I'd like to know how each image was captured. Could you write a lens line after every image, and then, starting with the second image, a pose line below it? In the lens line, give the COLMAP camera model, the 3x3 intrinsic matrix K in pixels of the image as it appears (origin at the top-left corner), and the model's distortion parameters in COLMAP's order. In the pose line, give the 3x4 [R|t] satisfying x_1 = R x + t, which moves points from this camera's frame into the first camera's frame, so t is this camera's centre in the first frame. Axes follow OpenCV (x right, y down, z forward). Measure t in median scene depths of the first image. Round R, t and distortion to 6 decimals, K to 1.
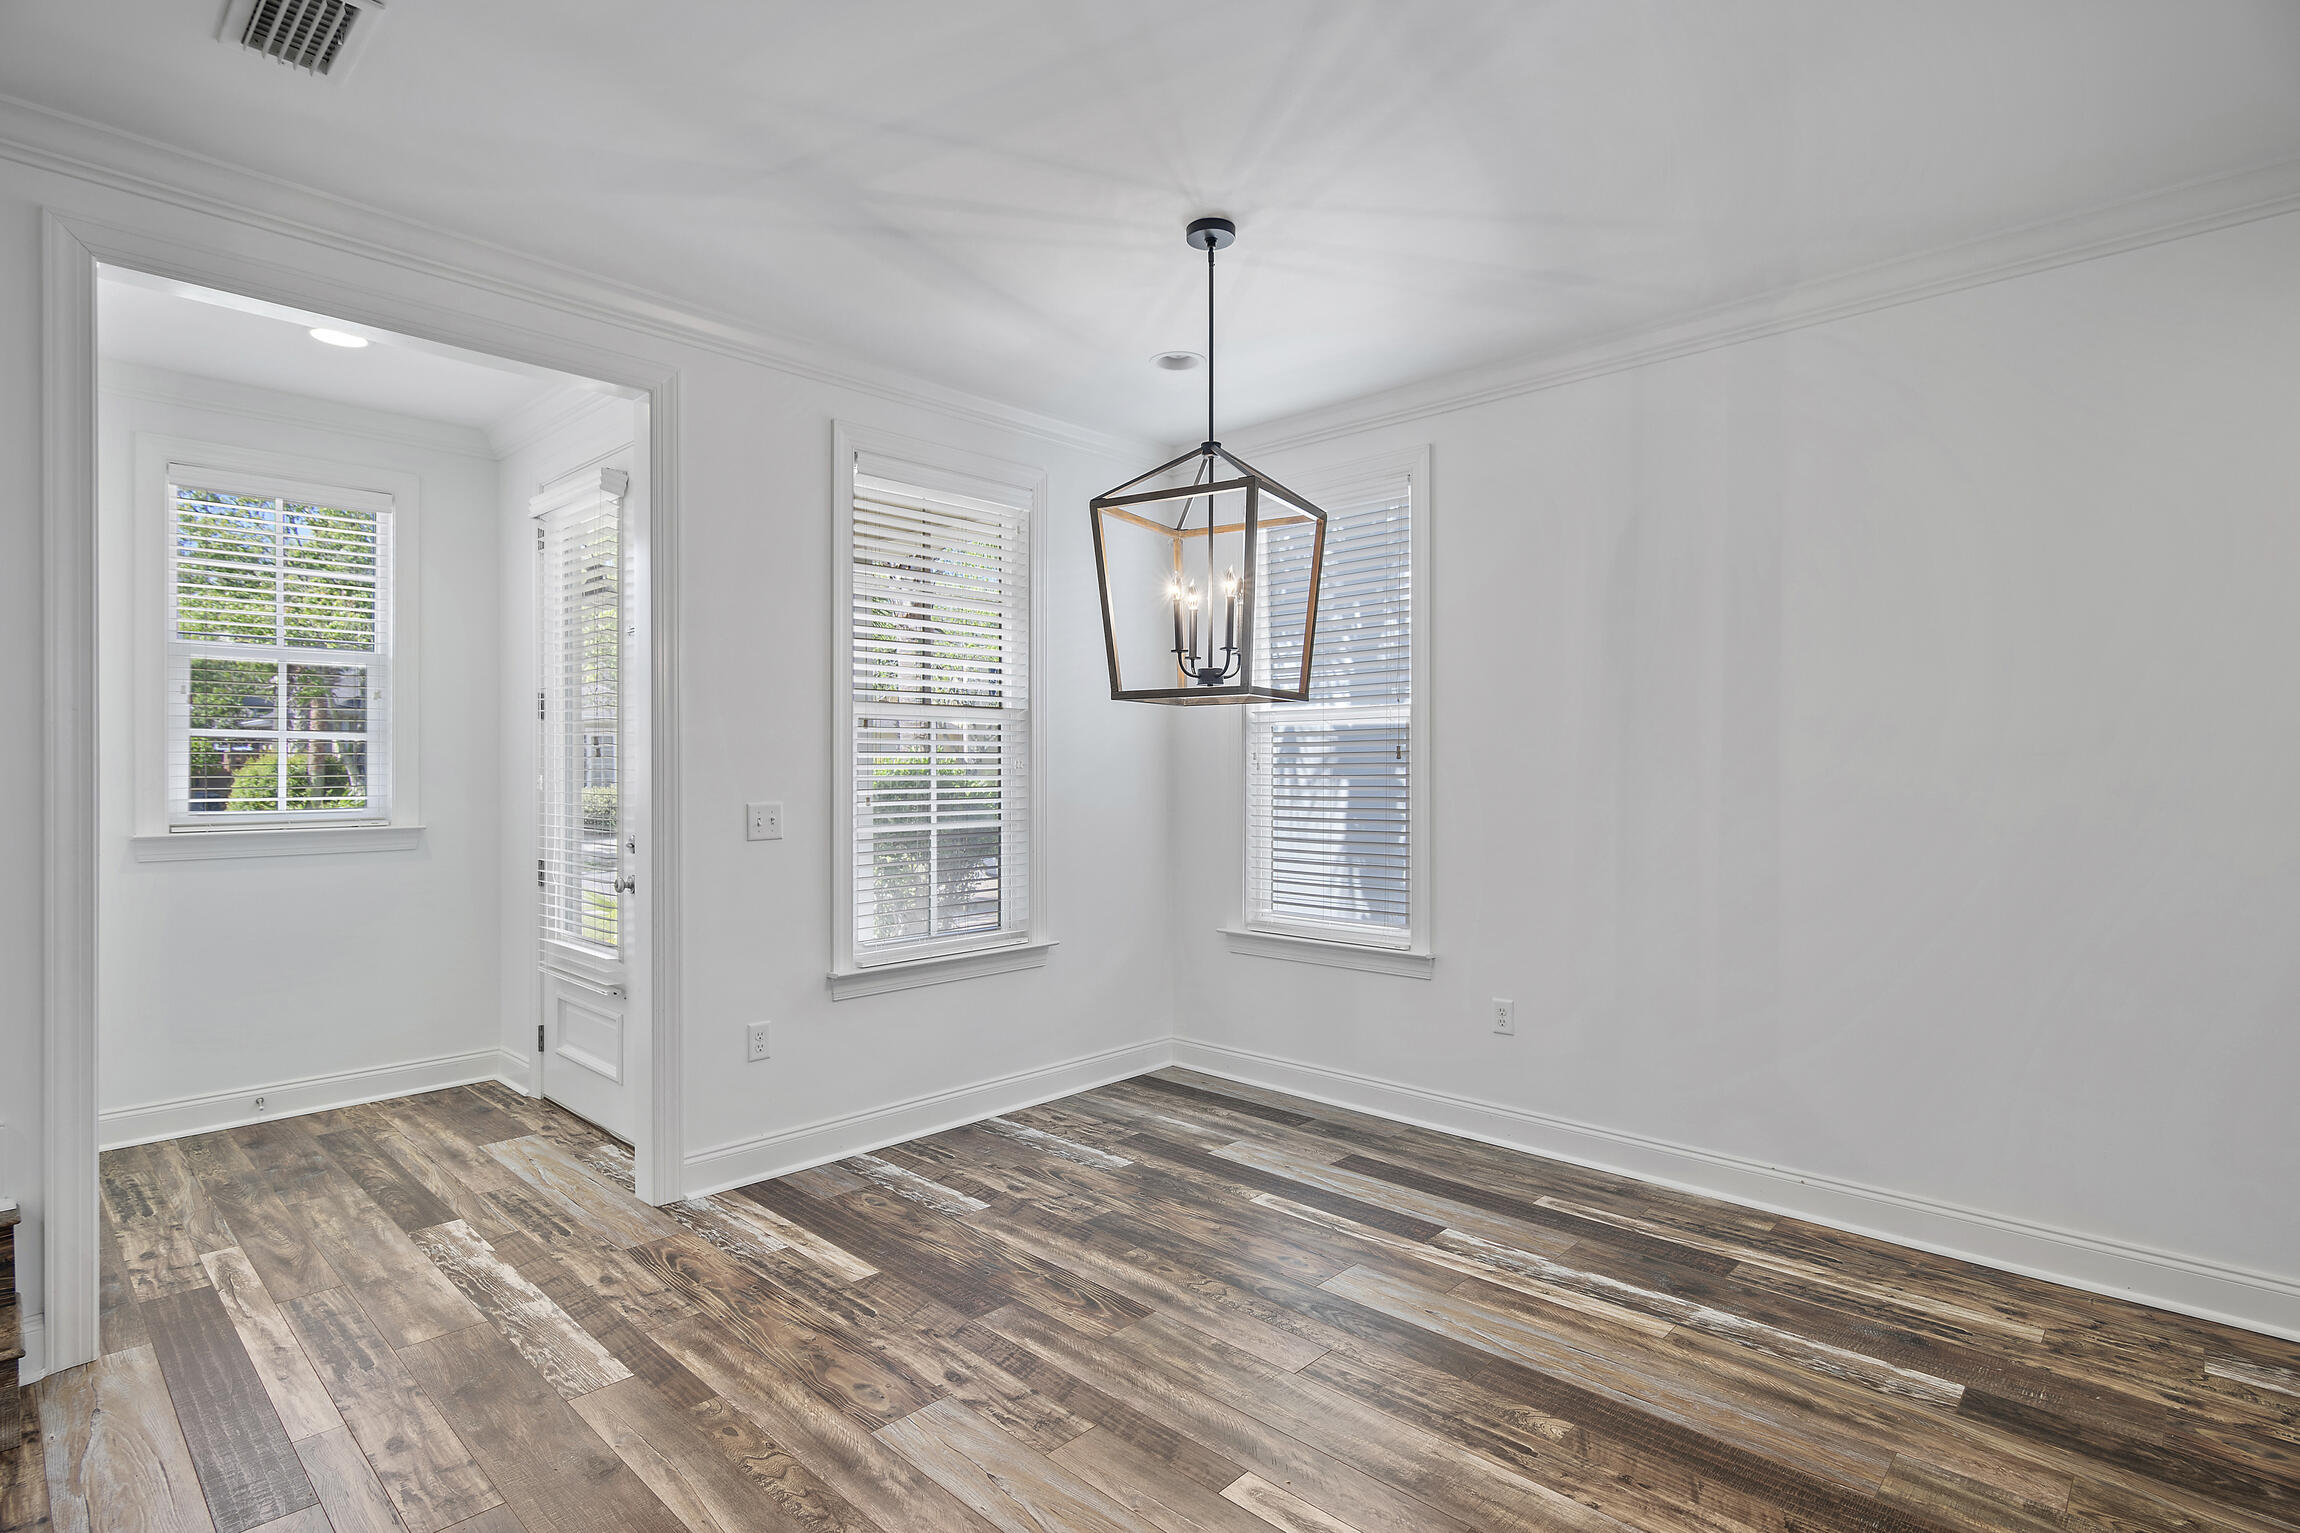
lens RADIAL K [[1125.4, 0, 1120.8], [0, 1125.4, 764.1], [0, 0, 1]] dist [0.000470, -0.001051]
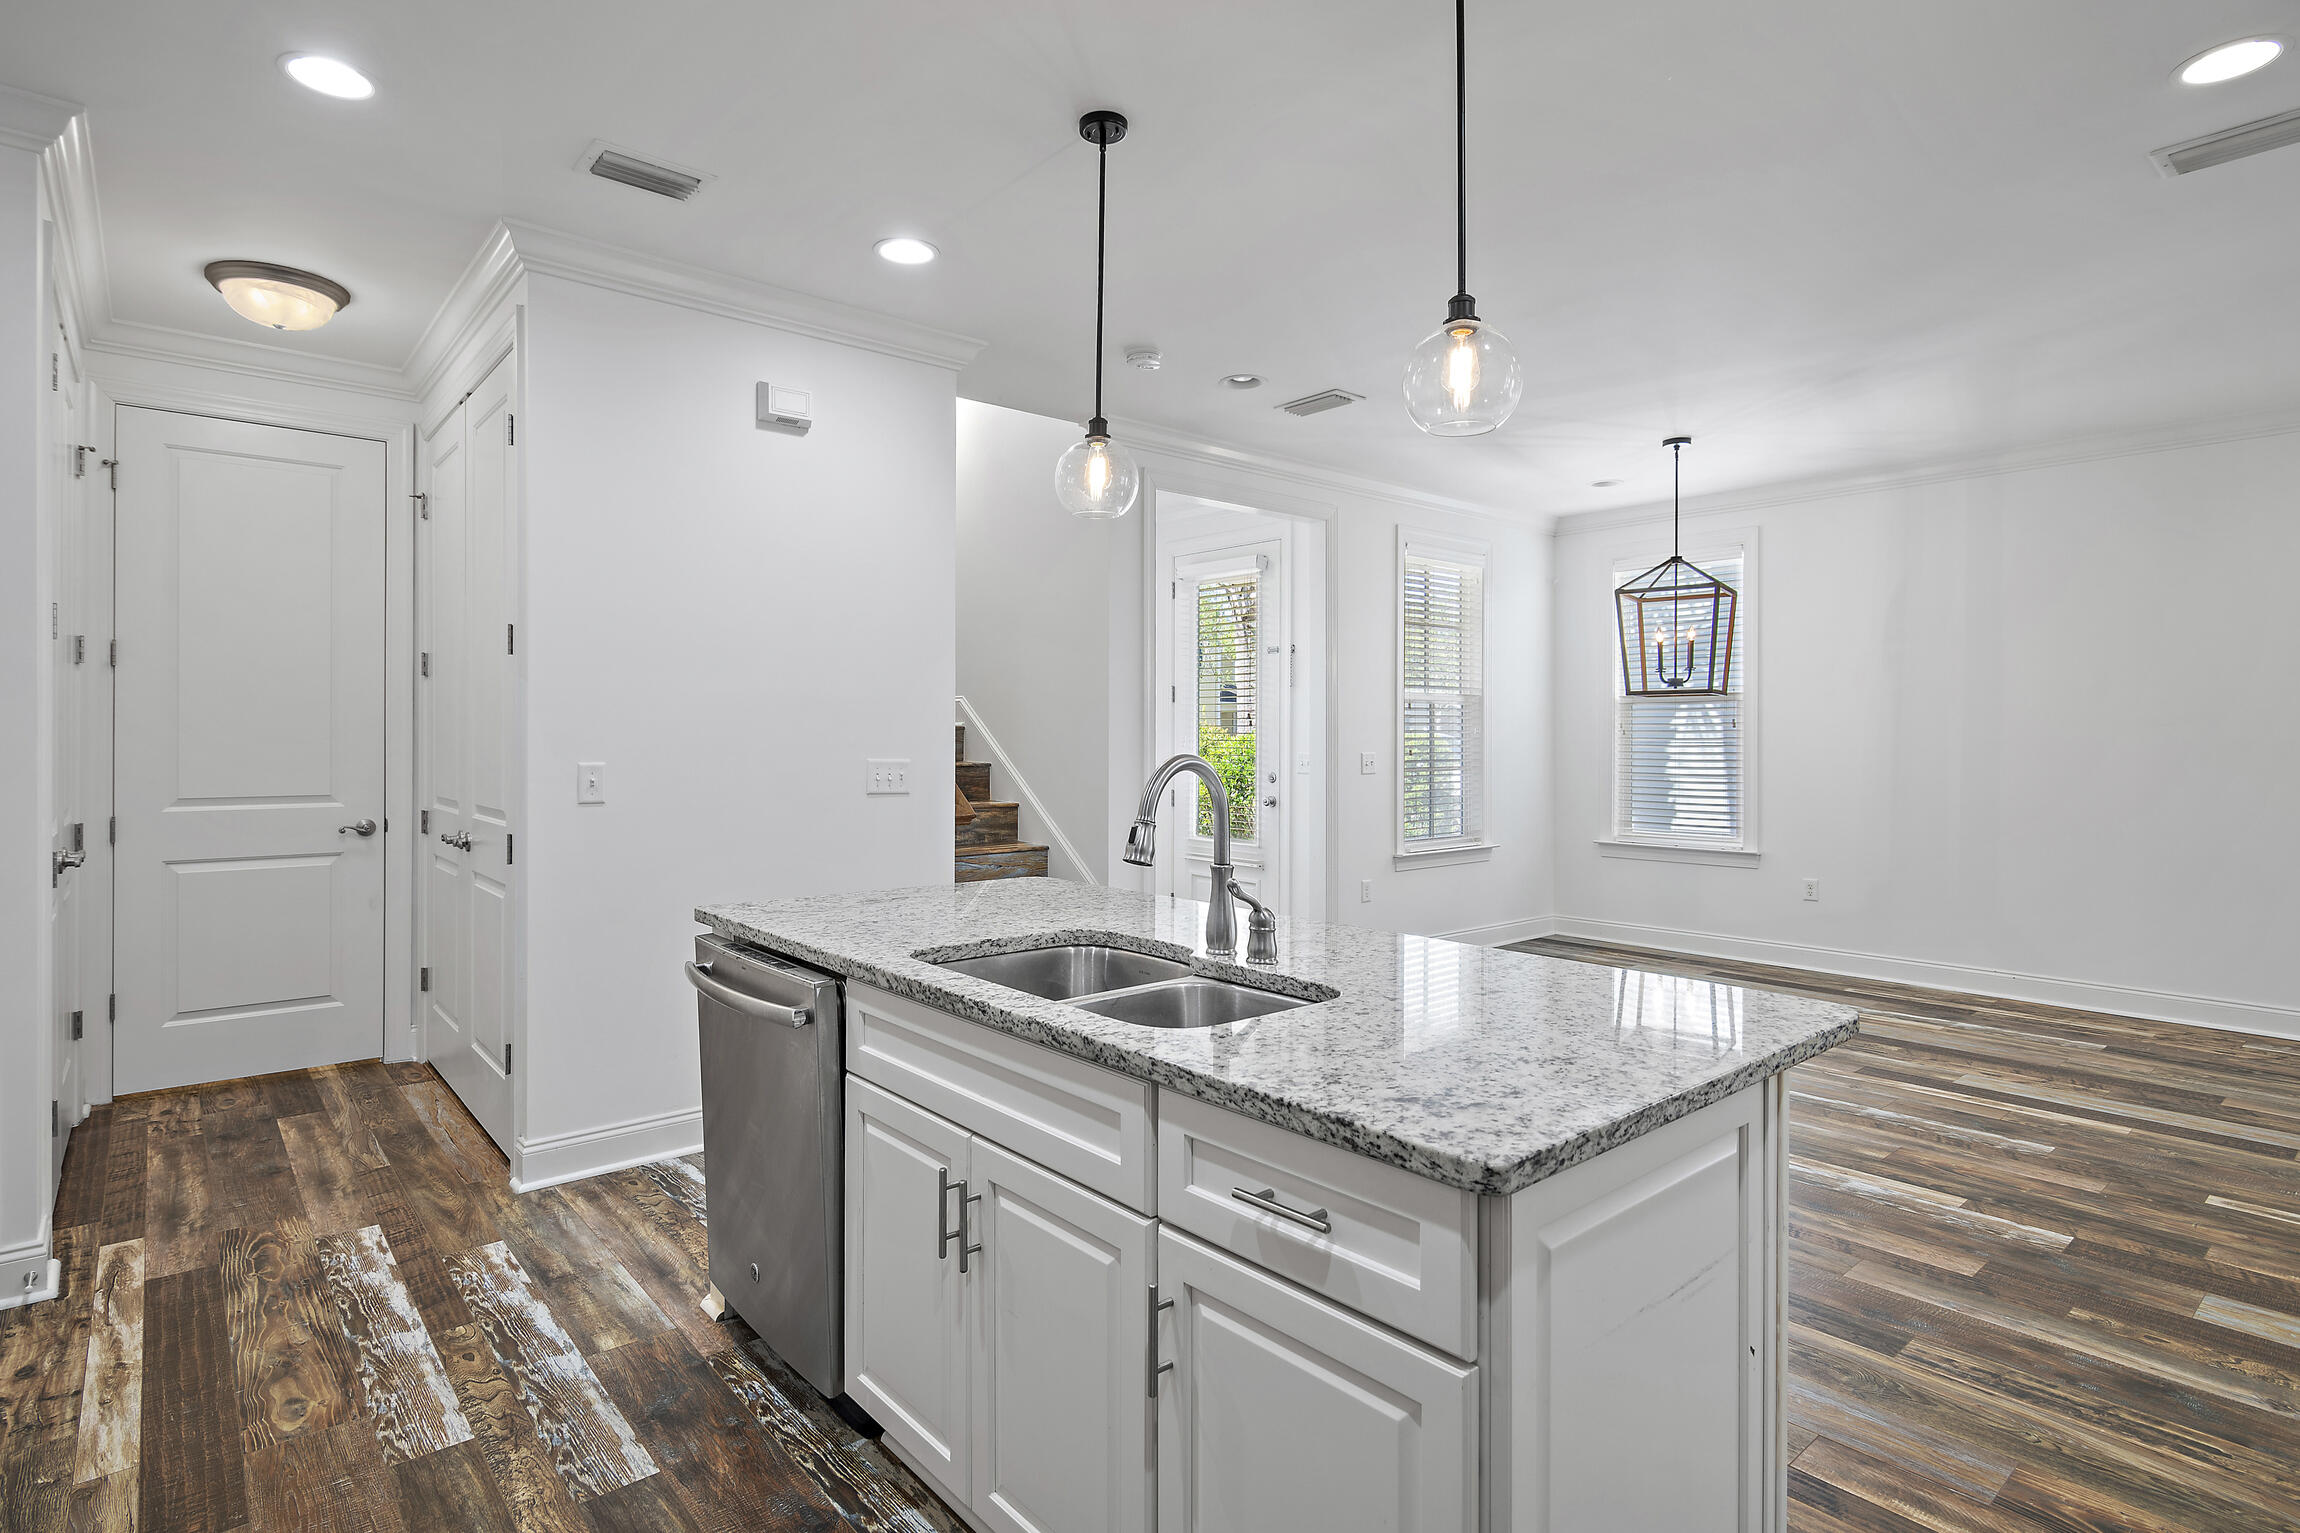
lens RADIAL K [[1218.5, 0, 1143.9], [0, 1218.5, 726.7], [0, 0, 1]] dist [0.041332, -0.001281]
pose [[0.998562, 0.003432, -0.053498, -0.672054], [-0.003458, 0.999994, -0.000390, -0.002452], [0.053497, 0.000574, 0.998568, -1.045400]]
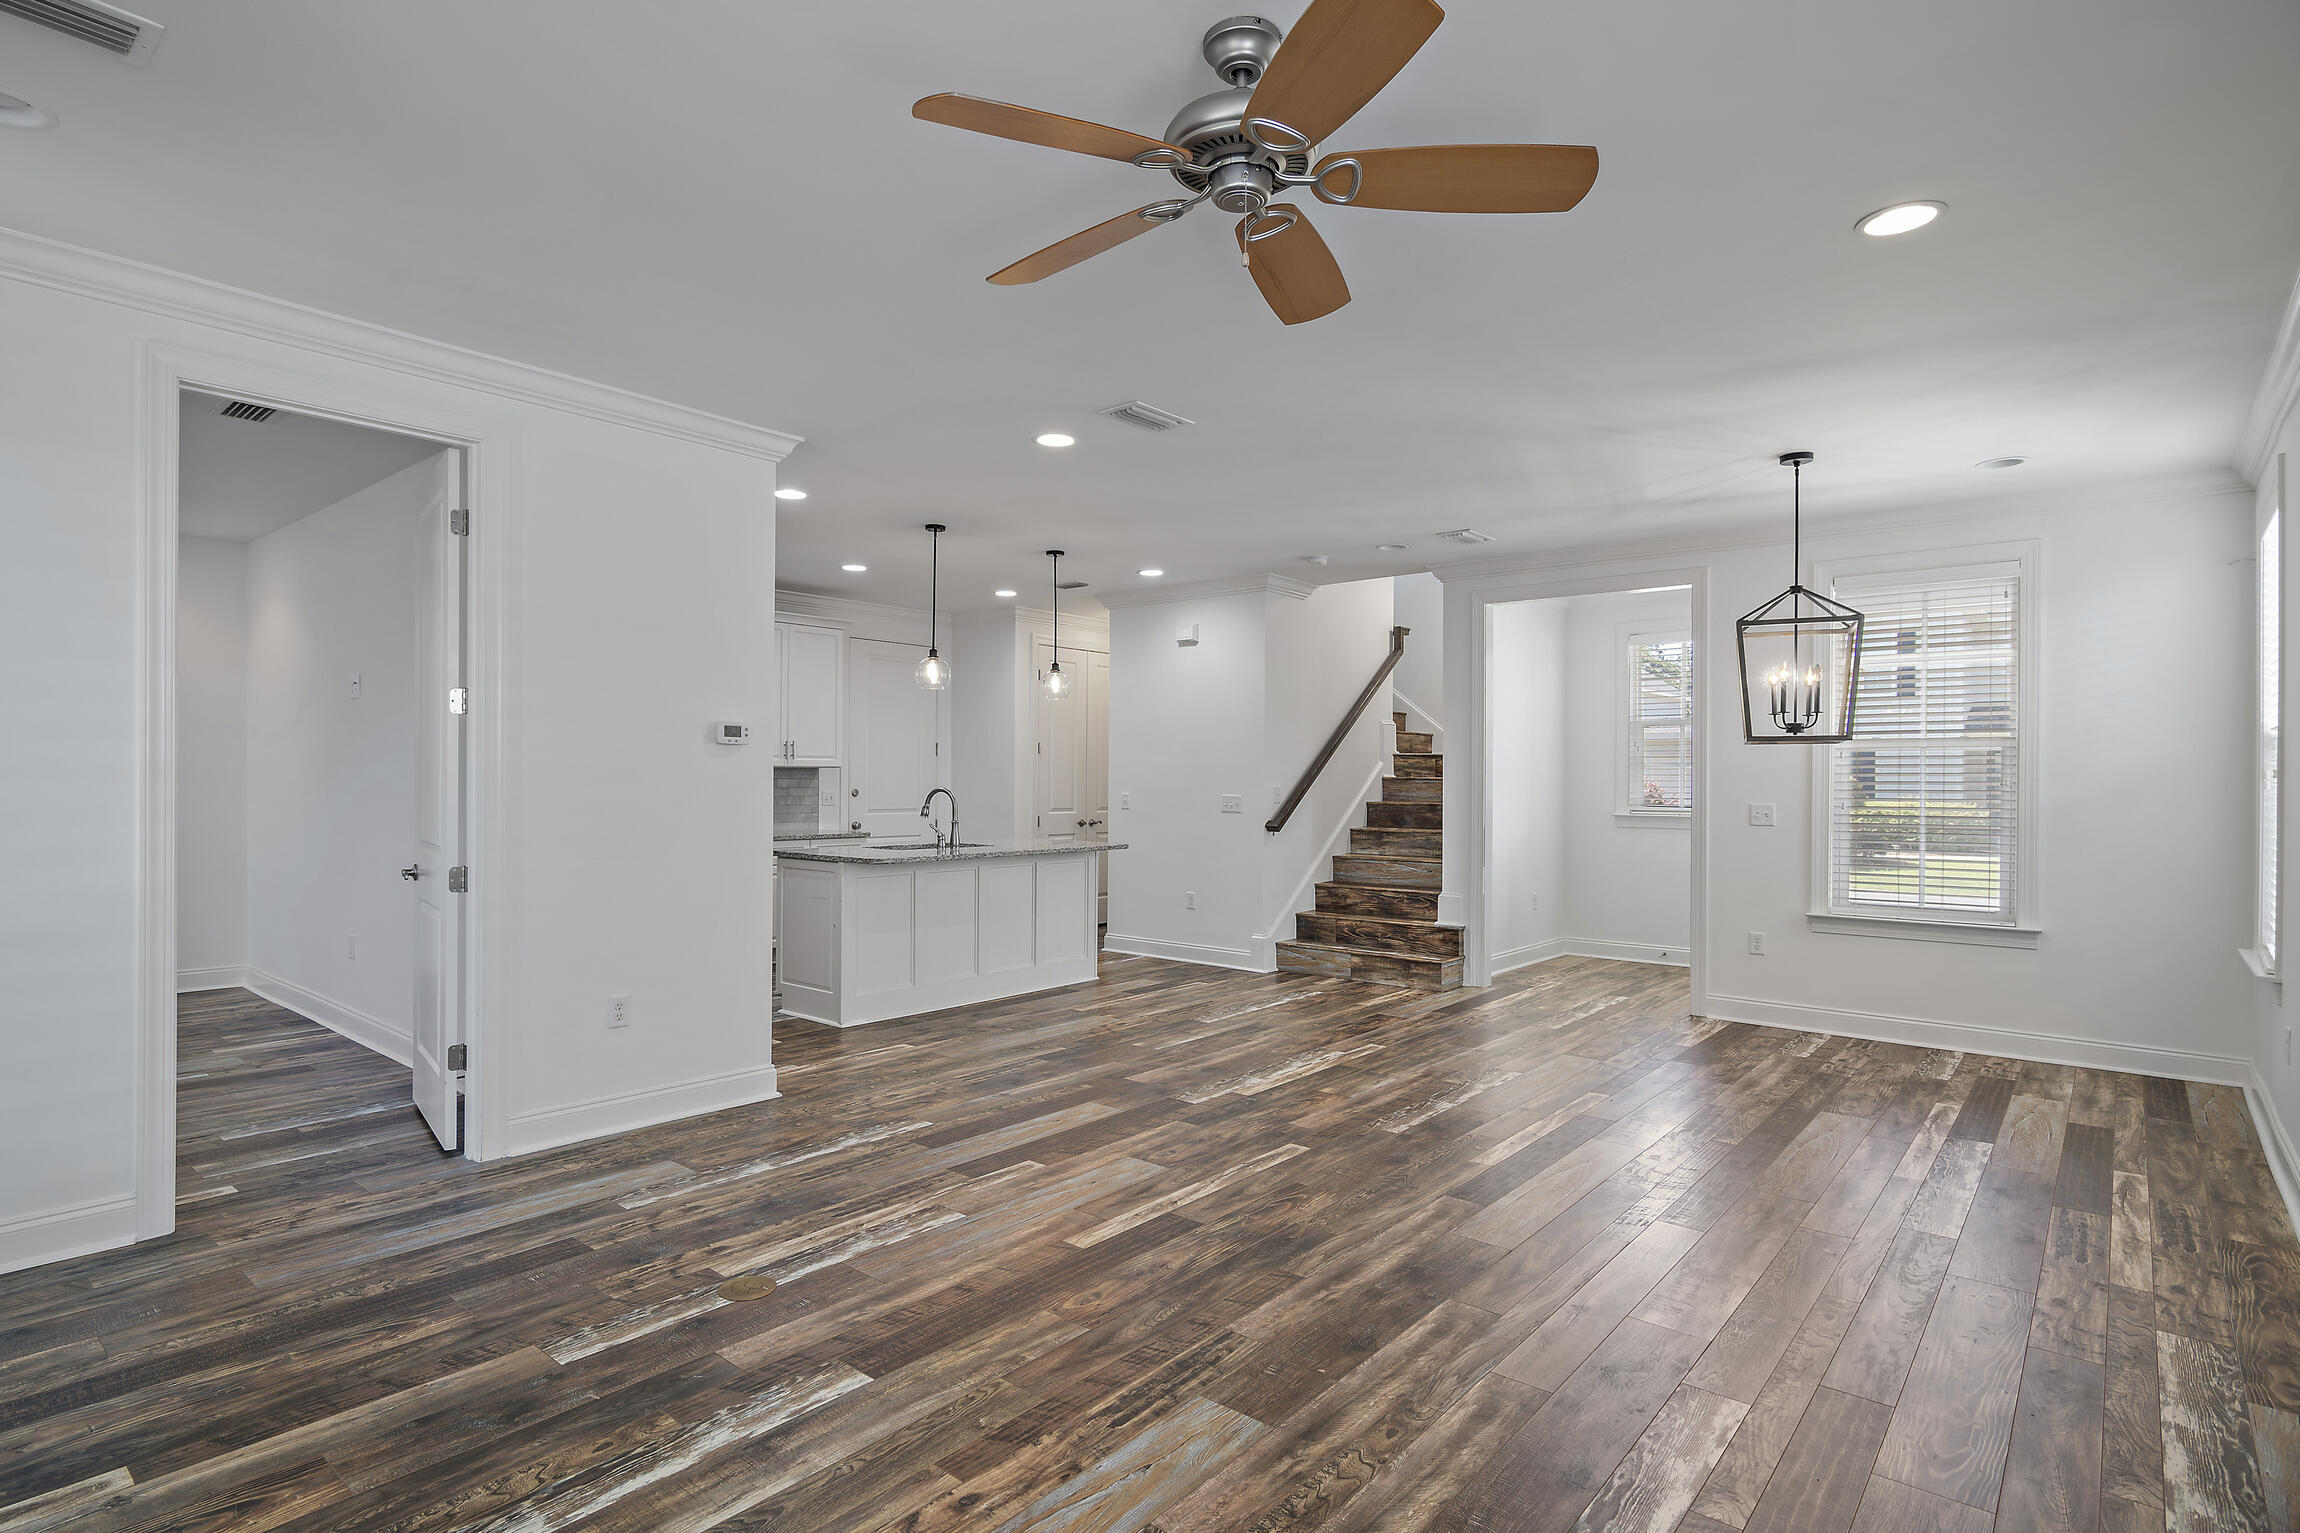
lens RADIAL K [[1139.7, 0, 1092.5], [0, 1139.7, 778.9], [0, 0, 1]] dist [-0.005233, -0.002024]
pose [[0.027393, 0.001591, -0.999623, 1.678537], [-0.002429, 0.999996, 0.001525, -0.004232], [0.999622, 0.002386, 0.027397, -0.071146]]
